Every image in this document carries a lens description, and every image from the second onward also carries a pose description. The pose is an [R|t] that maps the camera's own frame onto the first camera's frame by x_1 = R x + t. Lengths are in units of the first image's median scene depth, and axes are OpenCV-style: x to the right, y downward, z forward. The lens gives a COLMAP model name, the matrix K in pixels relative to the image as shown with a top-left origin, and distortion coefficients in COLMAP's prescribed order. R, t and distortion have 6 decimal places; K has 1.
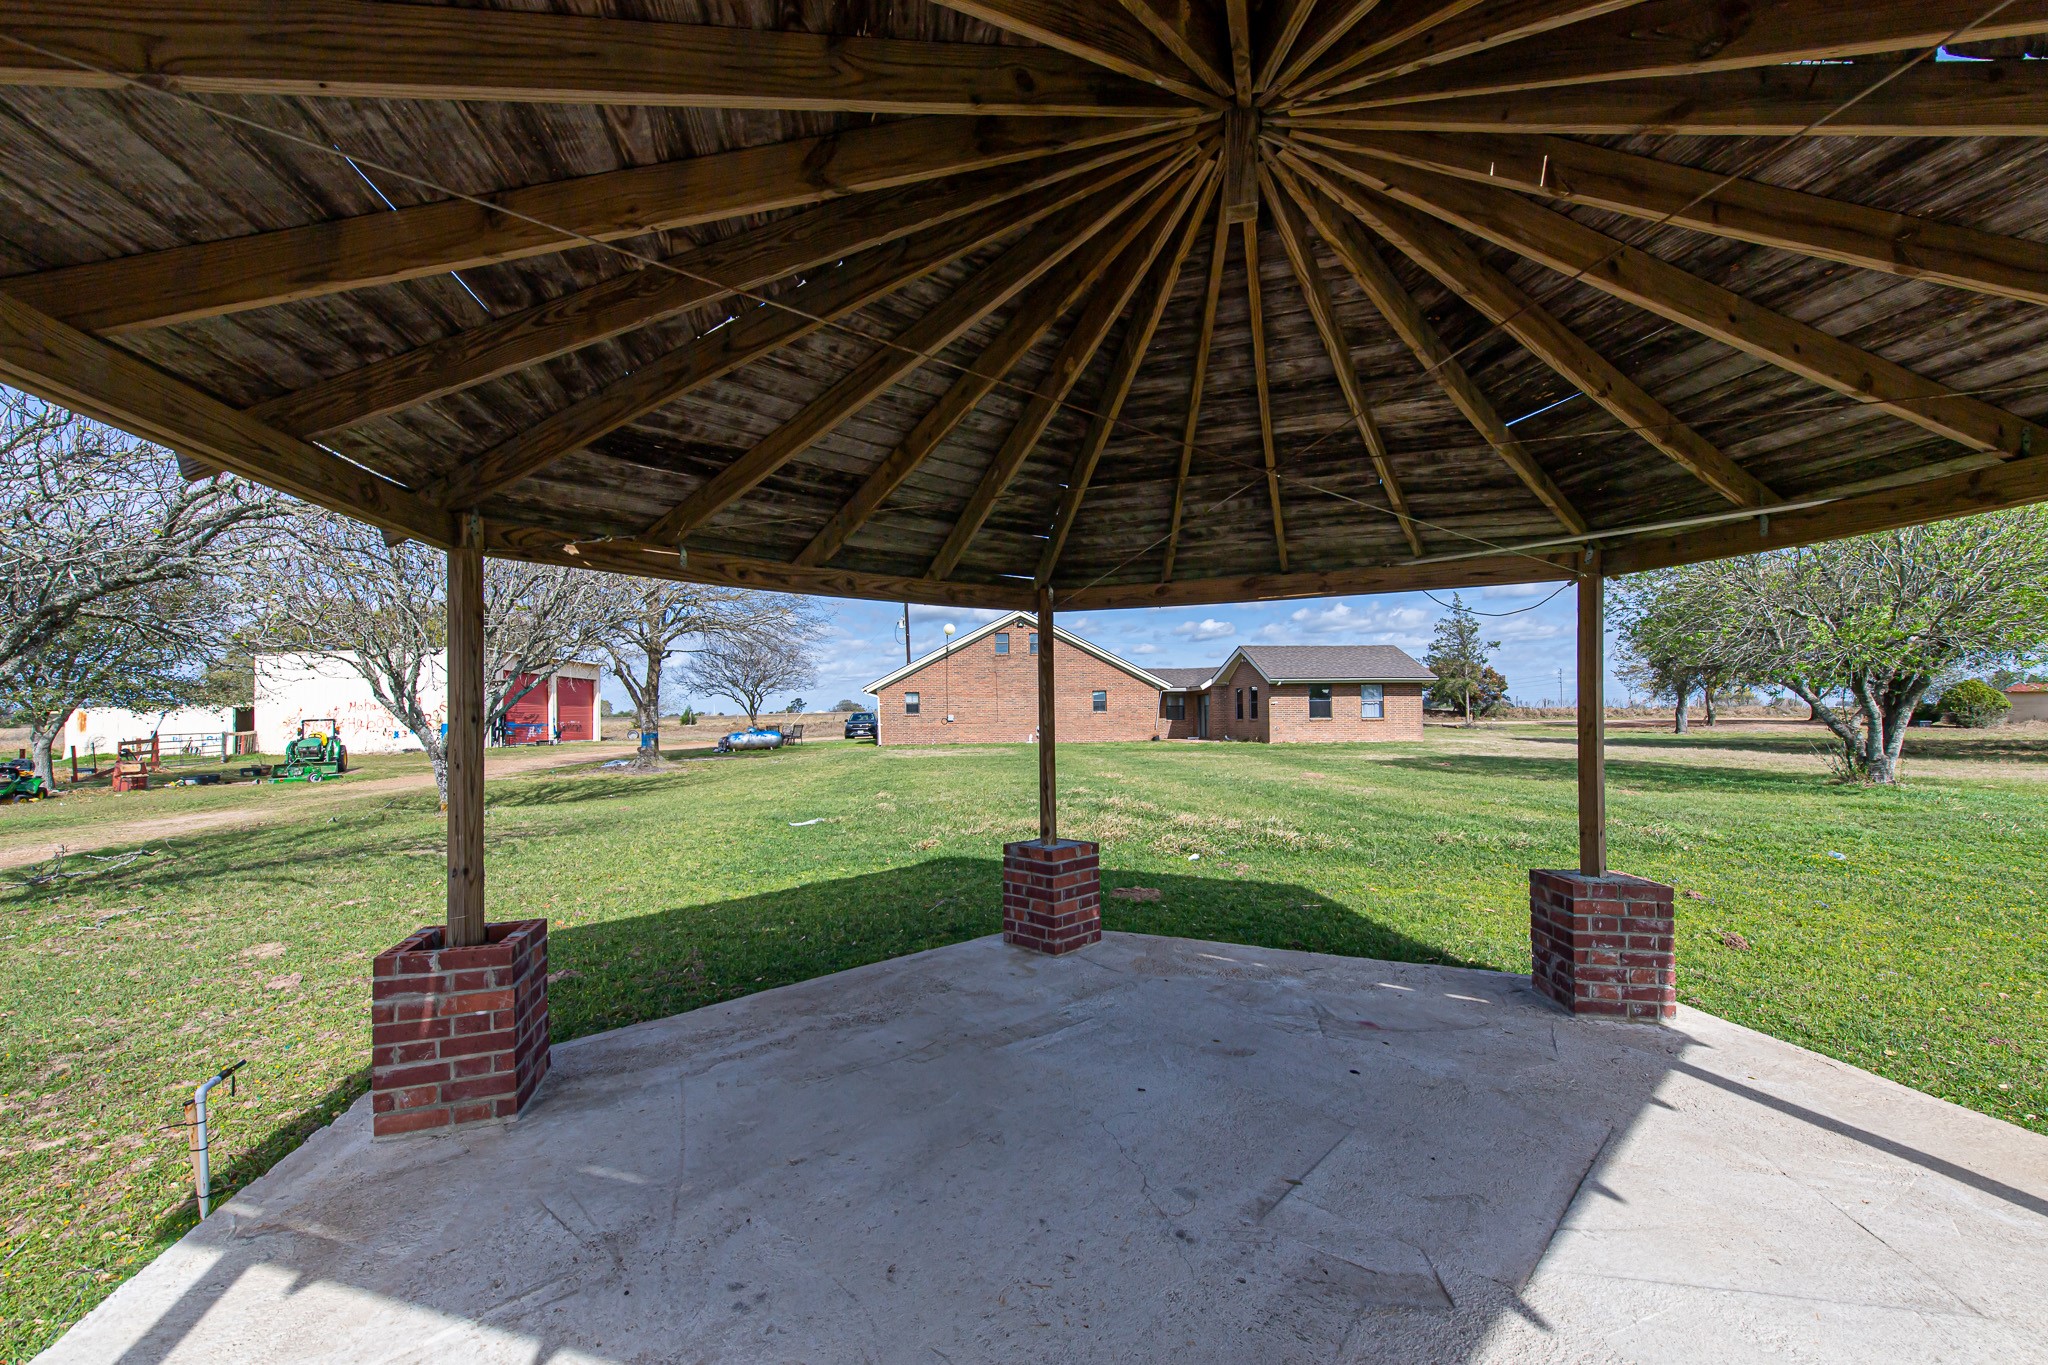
lens RADIAL K [[827.3, 0, 1027.0], [0, 827.3, 691.4], [0, 0, 1]] dist [0.012507, -0.002061]
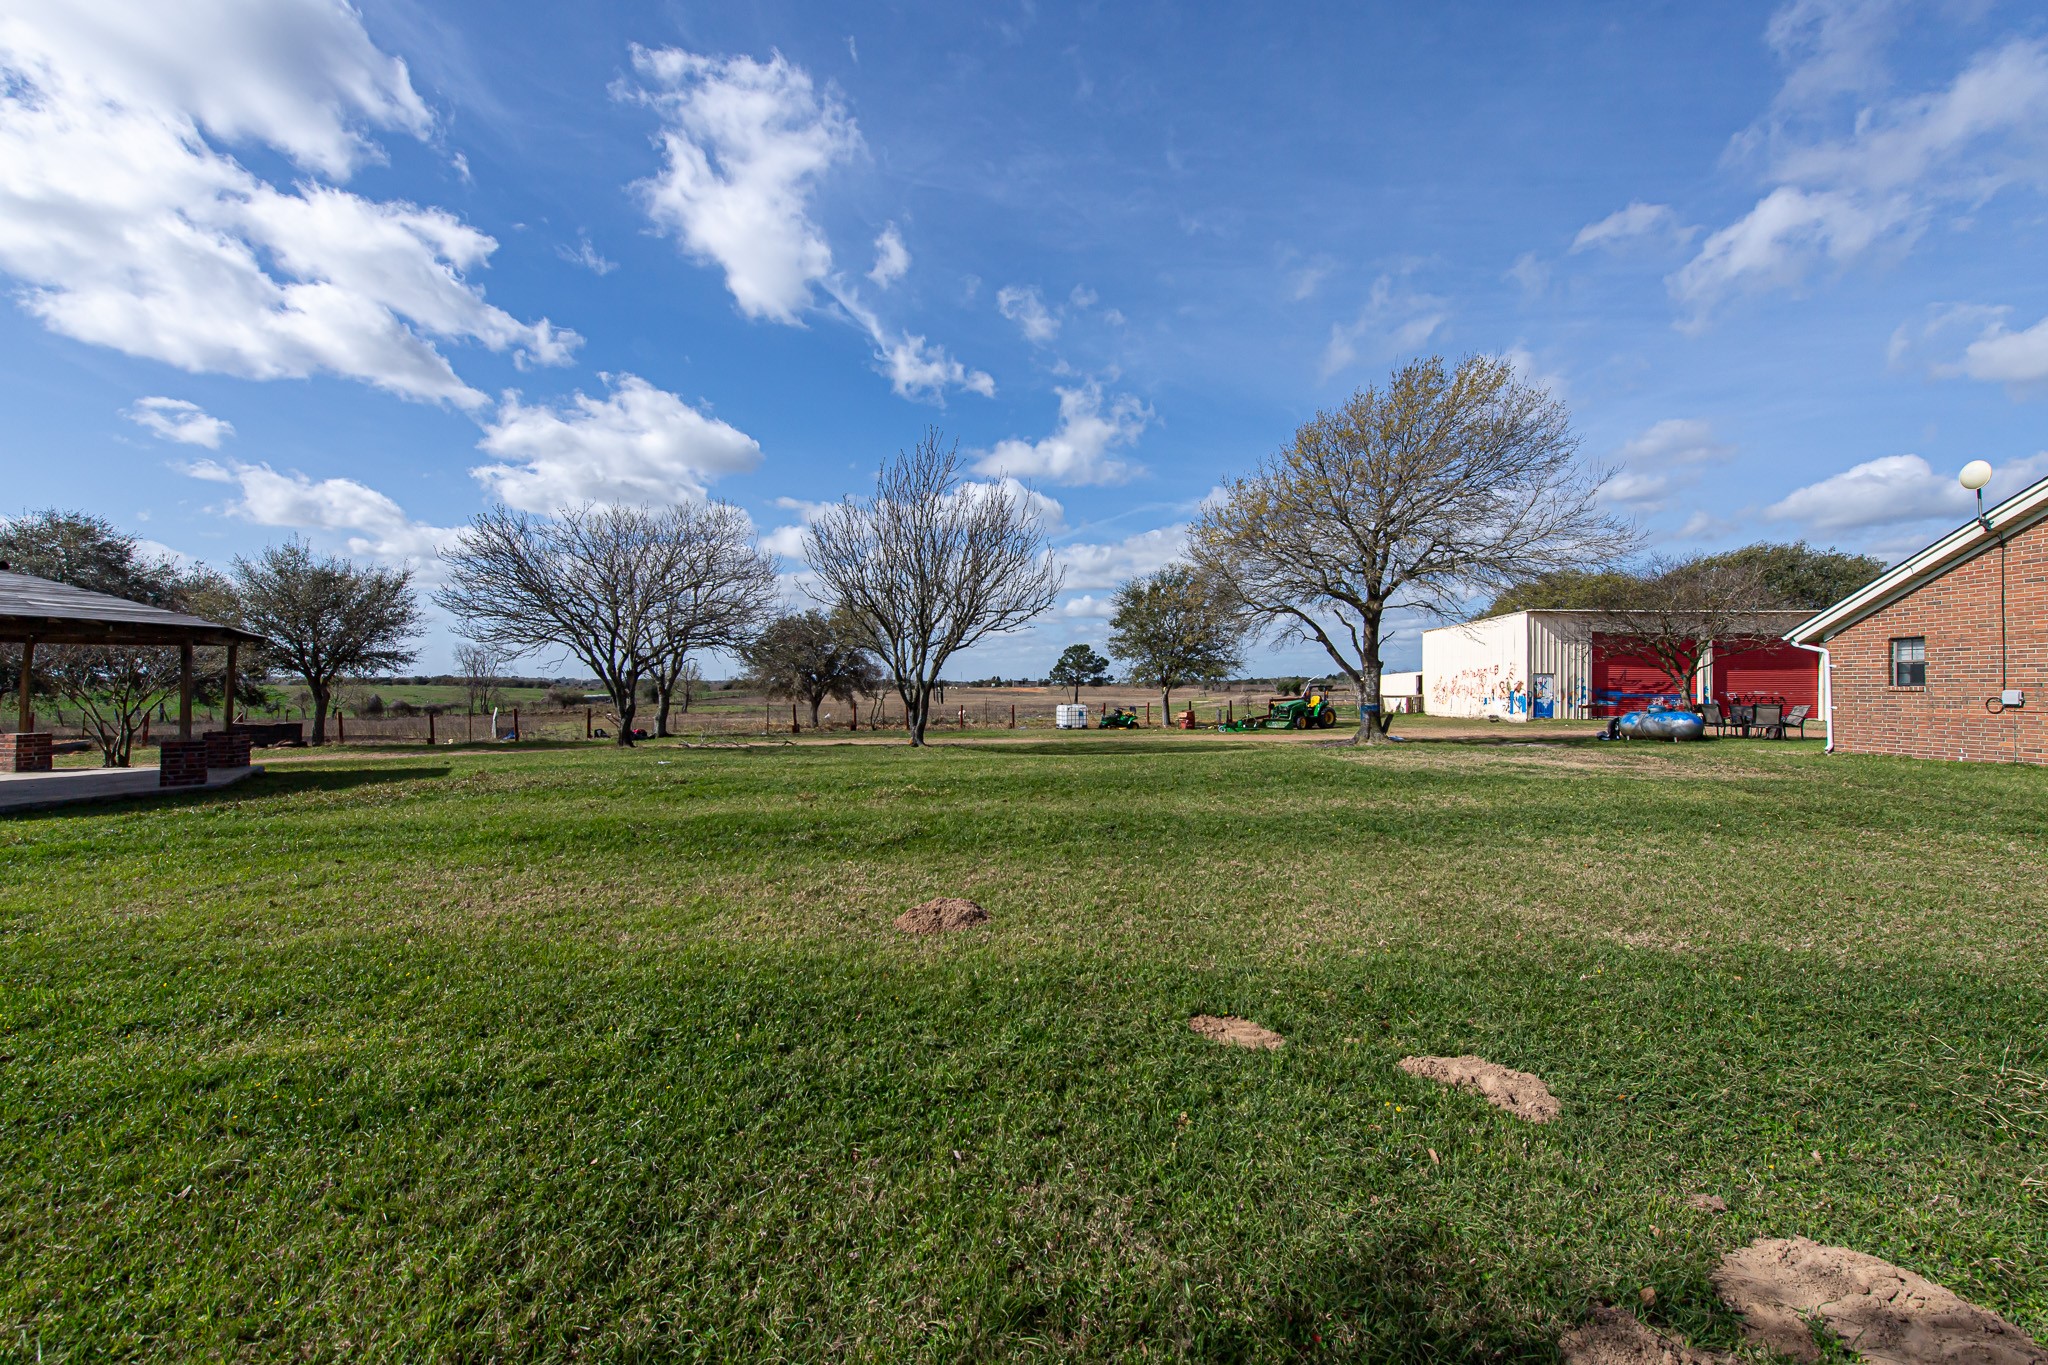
lens RADIAL K [[827.3, 0, 1048.4], [0, 827.3, 683.8], [0, 0, 1]] dist [0.012507, -0.002061]
pose [[-0.066082, 0.006132, -0.997795, 0.333195], [0.024302, 0.999694, 0.004534, 0.012886], [0.997518, -0.023949, -0.066211, 0.575706]]
